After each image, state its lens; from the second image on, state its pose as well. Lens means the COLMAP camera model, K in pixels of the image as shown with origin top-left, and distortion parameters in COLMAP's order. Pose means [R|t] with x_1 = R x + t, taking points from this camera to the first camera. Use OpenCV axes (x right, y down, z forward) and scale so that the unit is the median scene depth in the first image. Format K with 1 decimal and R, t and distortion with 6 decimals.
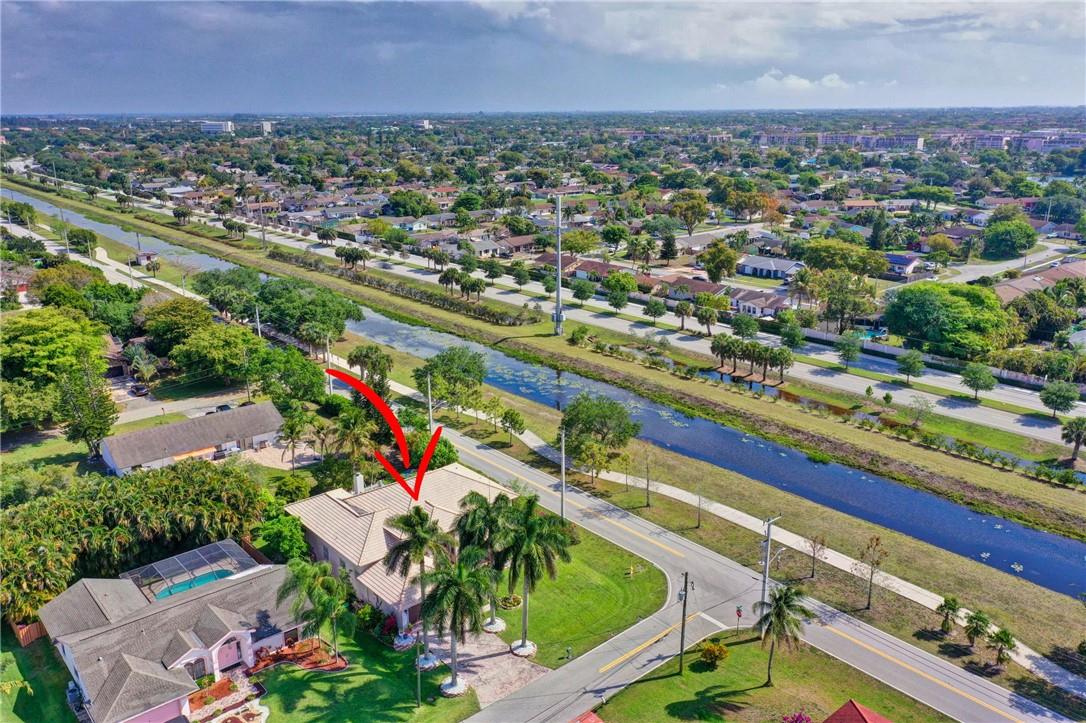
lens RADIAL K [[860.9, 0, 541.6], [0, 860.9, 347.0], [0, 0, 1]] dist [0.002754, -0.001974]
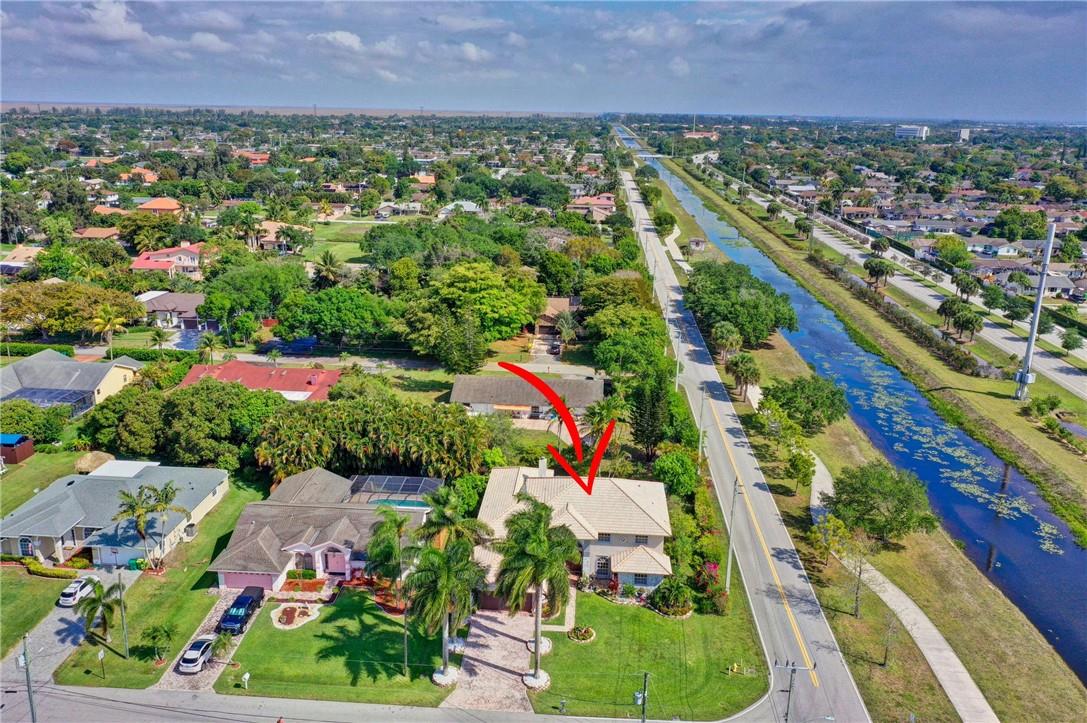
lens RADIAL K [[861.7, 0, 542.1], [0, 861.7, 347.0], [0, 0, 1]] dist [0.002754, -0.001974]
pose [[0.713692, 0.206583, -0.669304, 0.280038], [-0.210297, 0.974634, 0.076581, -0.036515], [0.668146, 0.086097, 0.739032, 0.154428]]
